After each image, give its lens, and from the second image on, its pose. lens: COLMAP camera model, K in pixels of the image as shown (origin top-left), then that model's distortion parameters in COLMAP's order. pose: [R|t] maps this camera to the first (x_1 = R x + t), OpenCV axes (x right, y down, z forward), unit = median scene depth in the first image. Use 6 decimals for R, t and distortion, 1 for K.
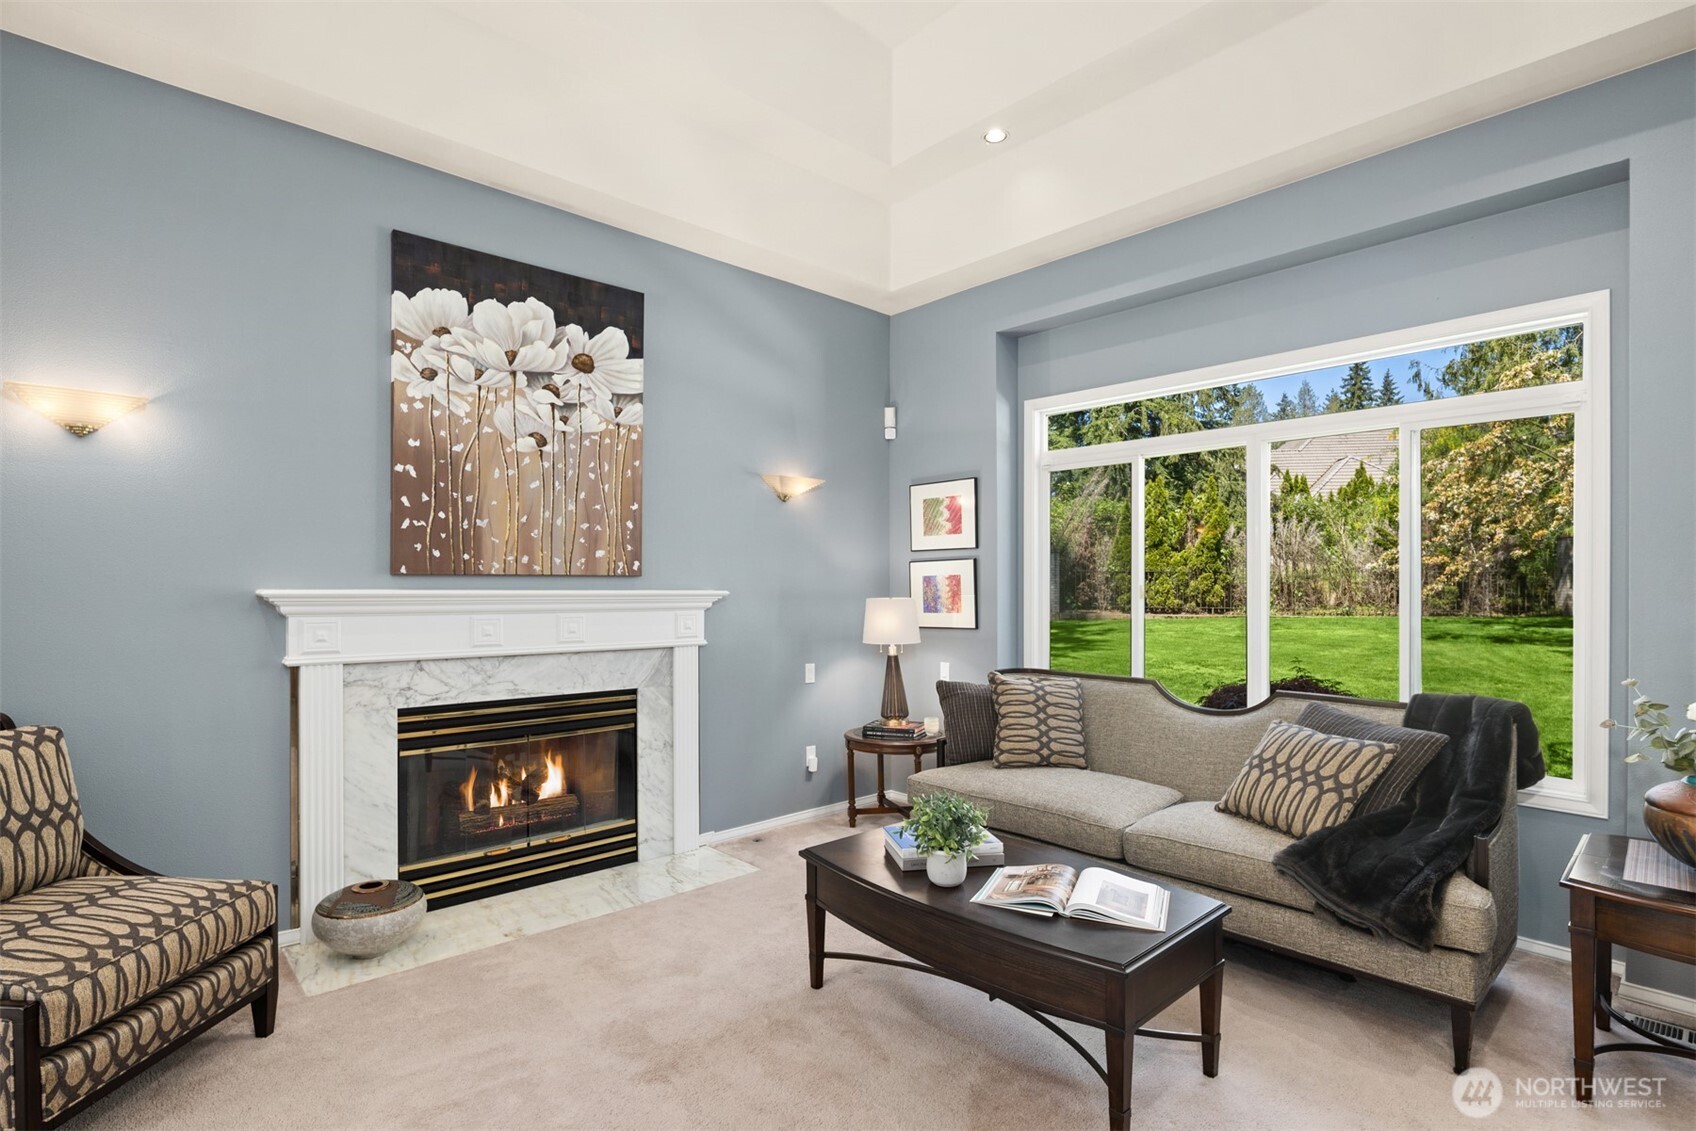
lens RADIAL K [[835.7, 0, 853.6], [0, 835.7, 588.6], [0, 0, 1]] dist [0.008907, -0.004886]
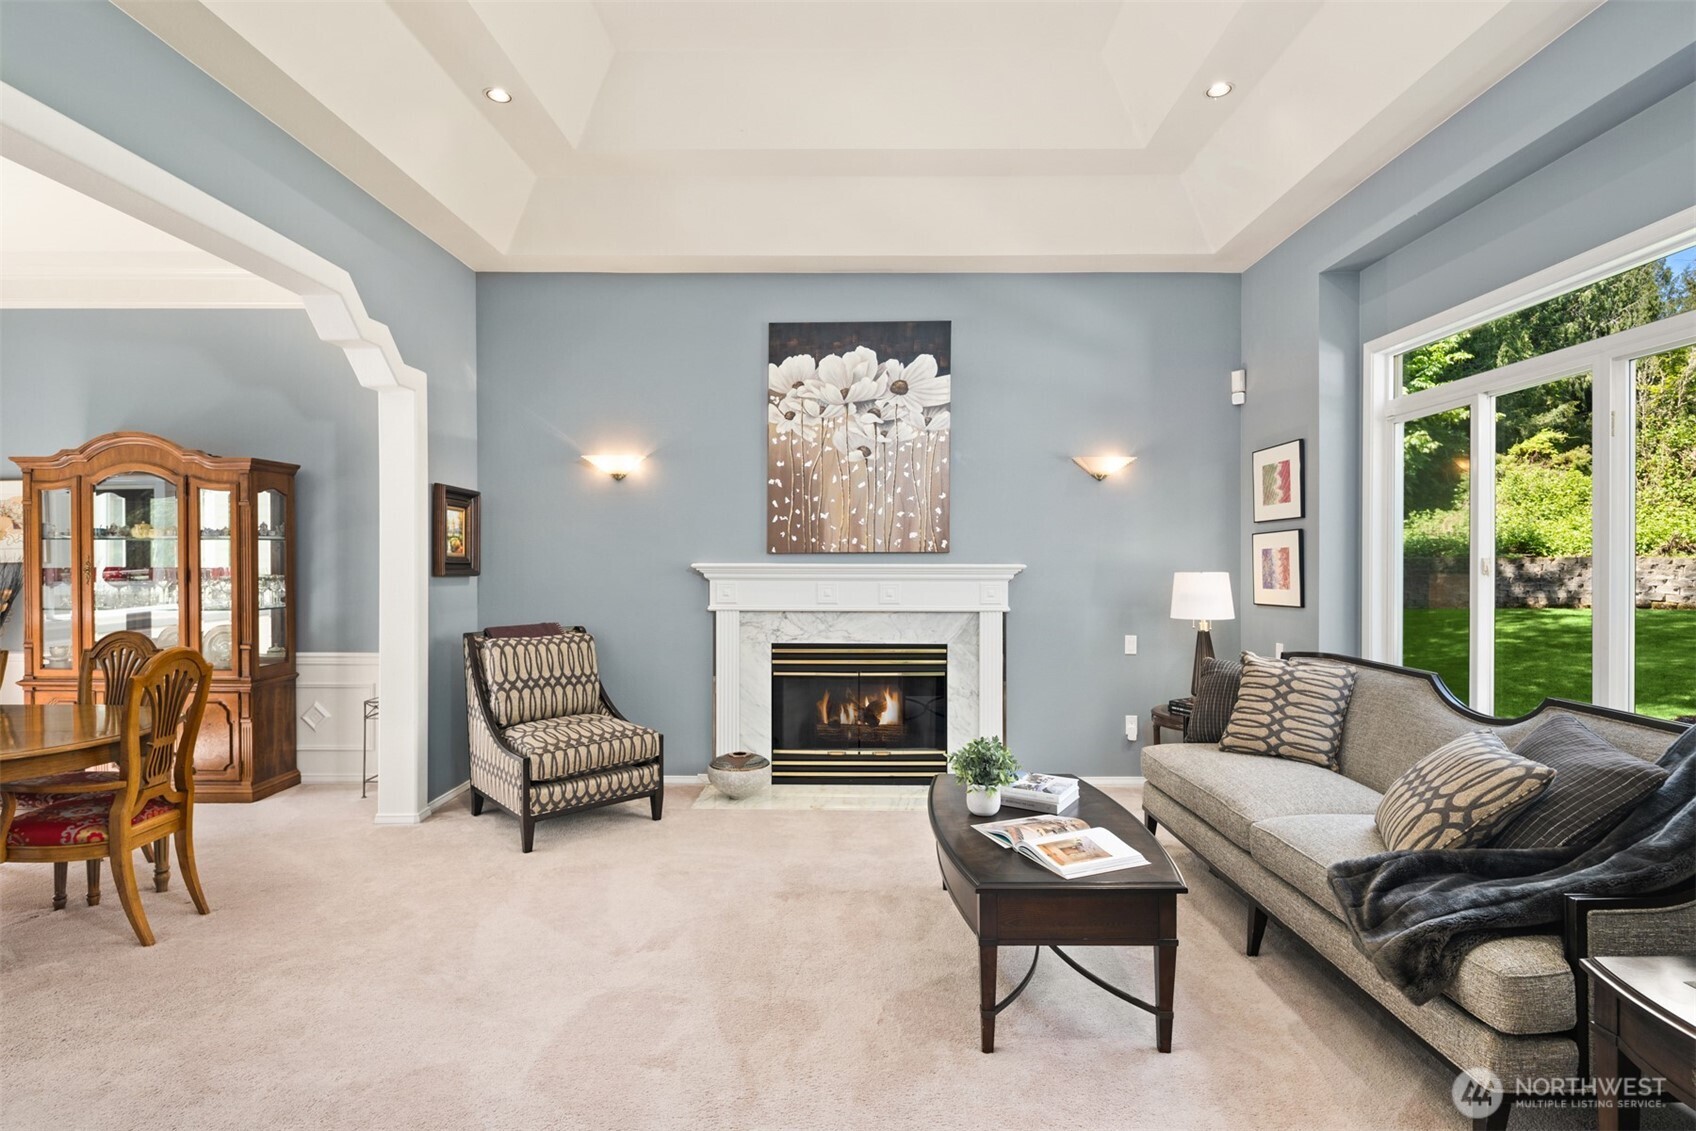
lens RADIAL K [[835.7, 0, 852.5], [0, 835.7, 568.2], [0, 0, 1]] dist [0.008907, -0.004886]
pose [[0.722943, 0.003216, -0.690900, 0.527651], [-0.000468, 0.999991, 0.004165, 0.003086], [0.690907, -0.002688, 0.722938, 0.020841]]
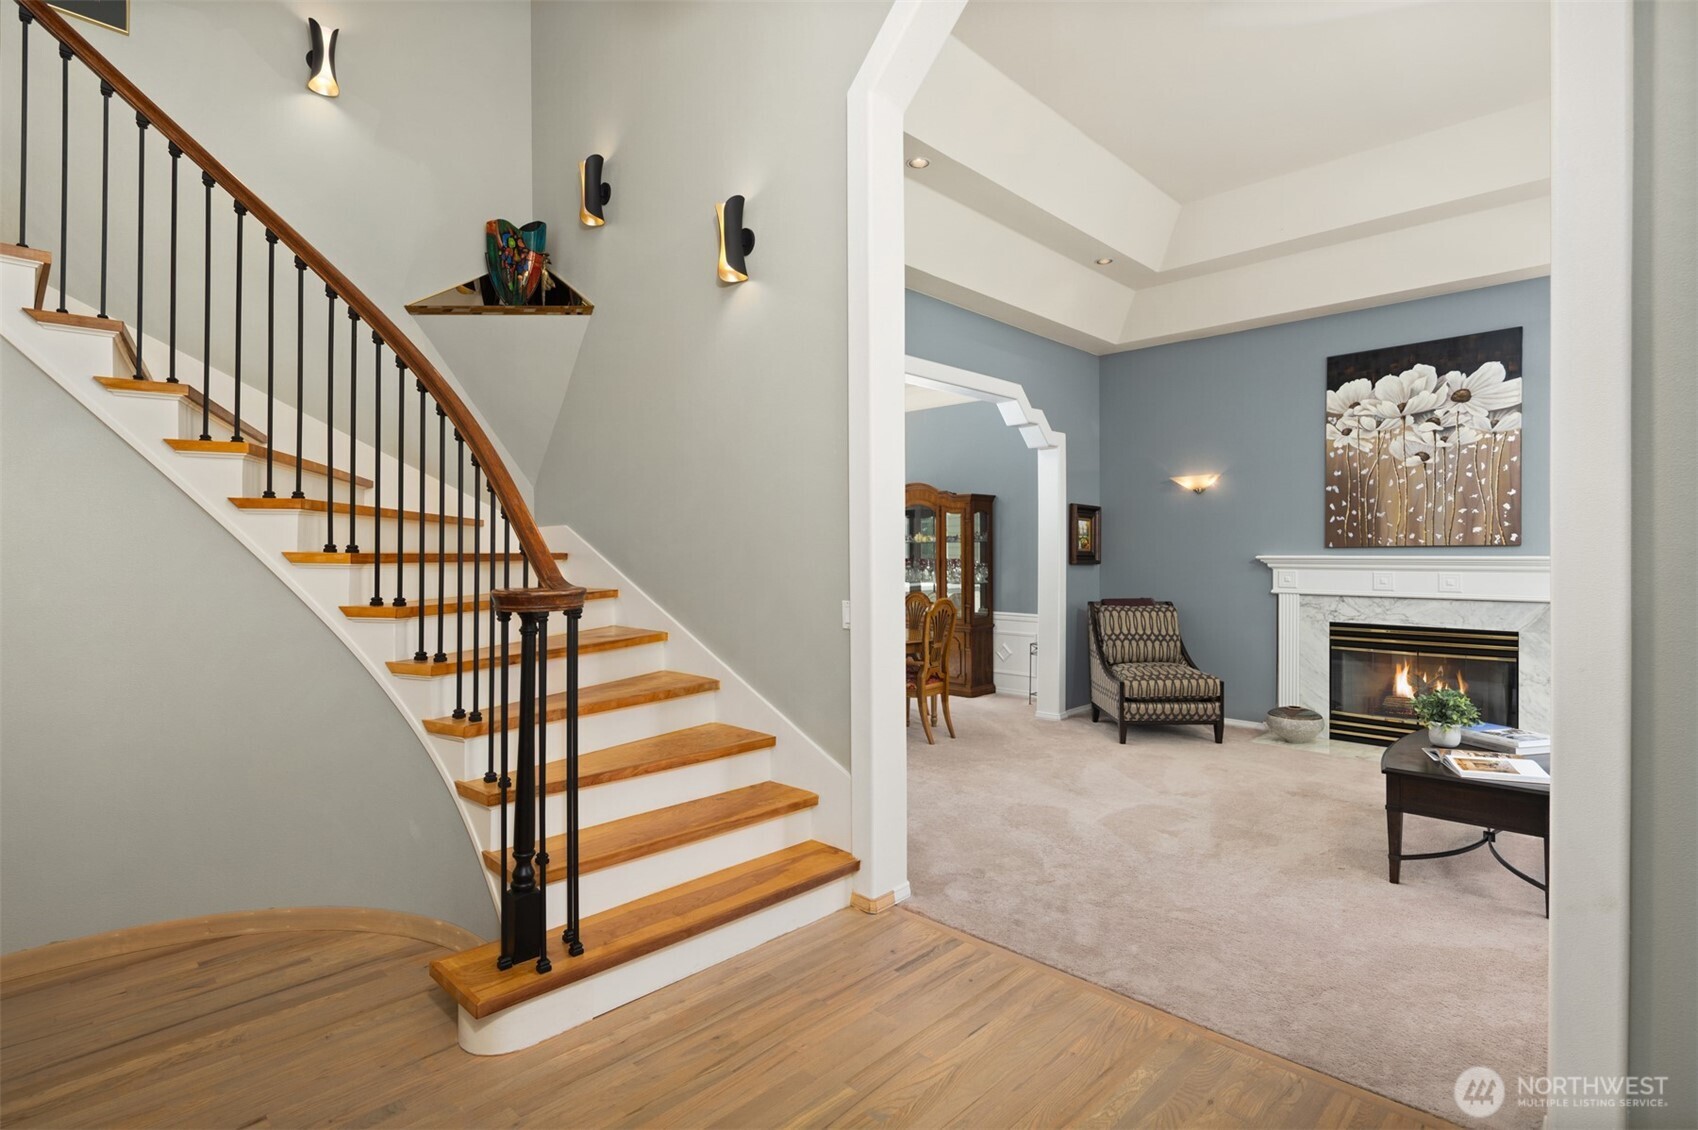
lens RADIAL K [[836.7, 0, 815.3], [0, 836.7, 556.8], [0, 0, 1]] dist [0.008907, -0.004886]
pose [[0.017845, -0.000888, -0.999840, 1.109759], [-0.001314, 0.999999, -0.000912, 0.006002], [0.999840, 0.001330, 0.017844, -0.122707]]
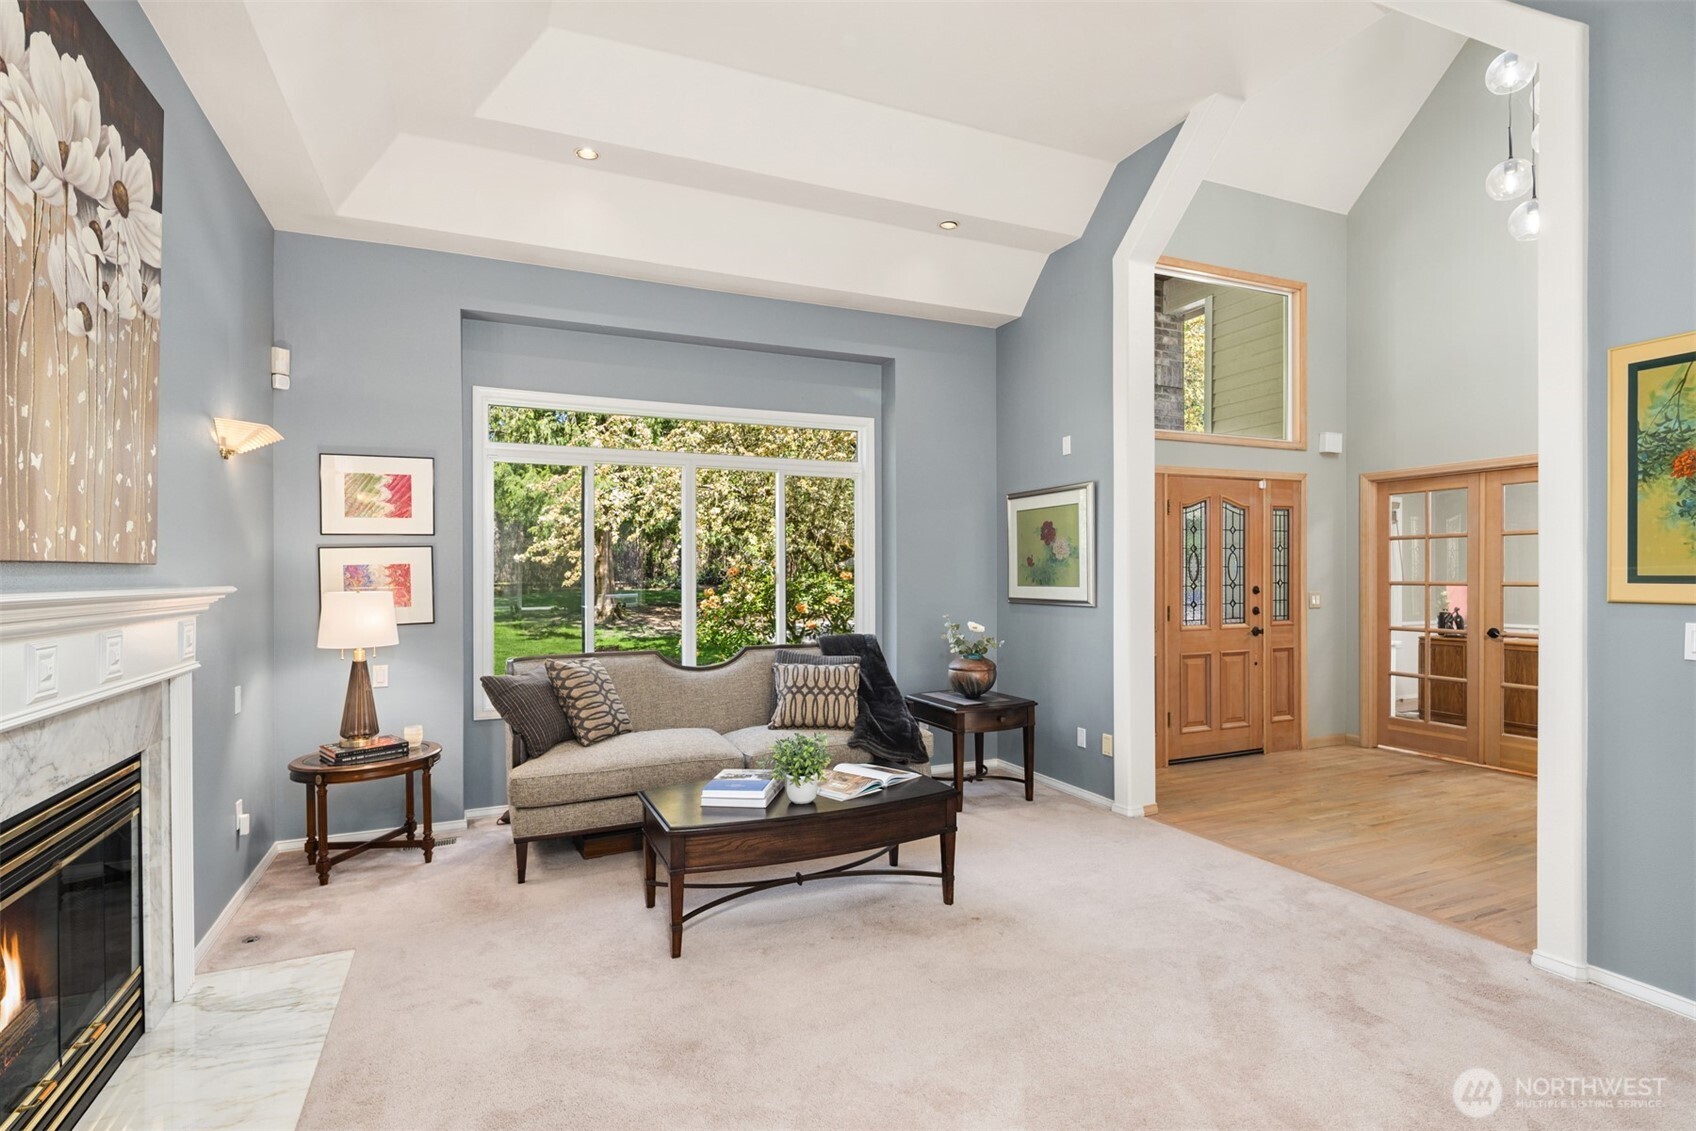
lens RADIAL K [[835.7, 0, 858.5], [0, 835.7, 568.8], [0, 0, 1]] dist [0.008907, -0.004886]
pose [[0.303190, -0.000537, 0.952930, -0.742181], [0.009467, 0.999952, -0.002448, -0.005824], [-0.952883, 0.009764, 0.303181, 0.346266]]
